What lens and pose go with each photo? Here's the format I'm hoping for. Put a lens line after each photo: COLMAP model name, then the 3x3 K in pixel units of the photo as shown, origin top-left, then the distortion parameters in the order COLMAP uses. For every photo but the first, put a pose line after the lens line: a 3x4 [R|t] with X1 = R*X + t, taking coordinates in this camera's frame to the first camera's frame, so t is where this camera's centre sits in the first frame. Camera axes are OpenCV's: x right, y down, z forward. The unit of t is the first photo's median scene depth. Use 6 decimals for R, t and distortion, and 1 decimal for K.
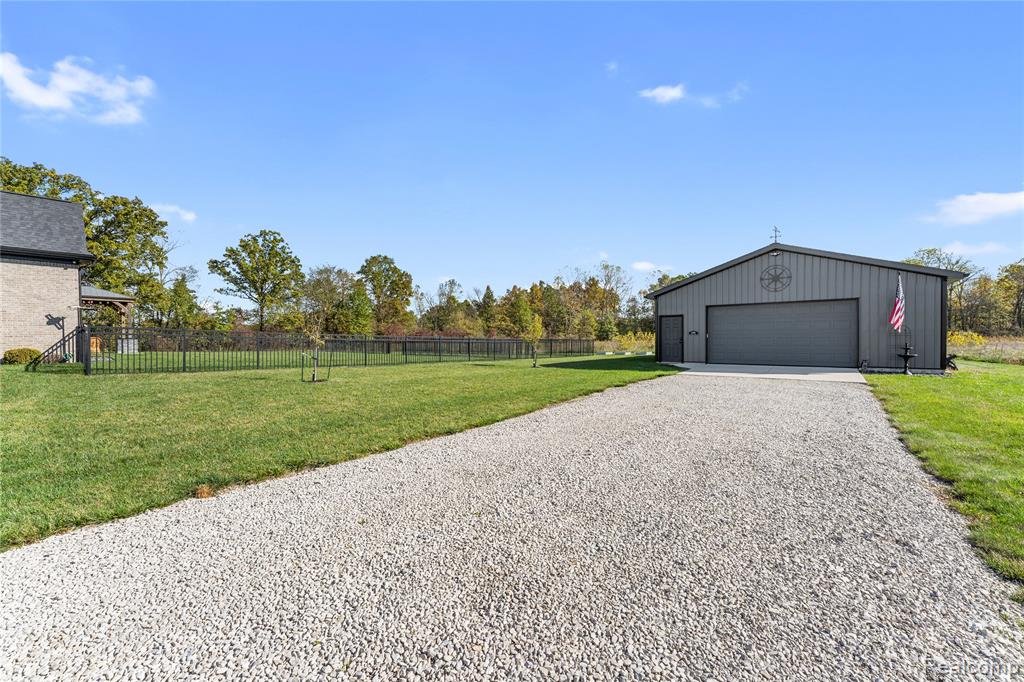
lens RADIAL K [[414.0, 0, 518.9], [0, 414.0, 341.9], [0, 0, 1]] dist [-0.000891, 0.000933]
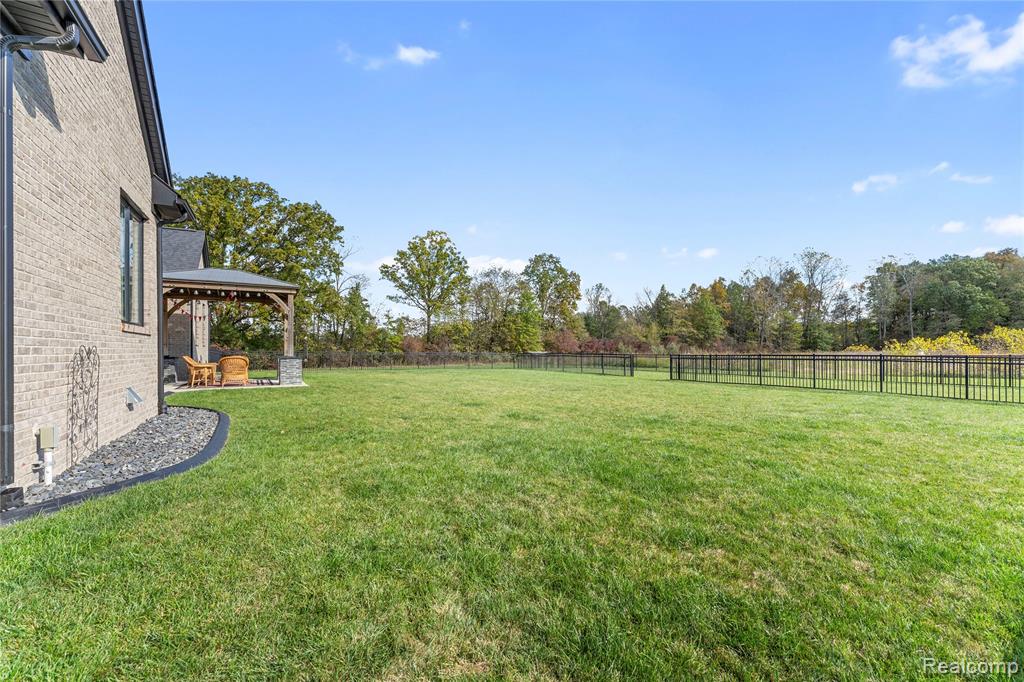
lens RADIAL K [[414.0, 0, 516.3], [0, 414.0, 343.2], [0, 0, 1]] dist [-0.000891, 0.000933]
pose [[0.953045, -0.007520, -0.302736, -0.169157], [0.002074, 0.999830, -0.018307, -0.006149], [0.302822, 0.016820, 0.952899, 0.199972]]
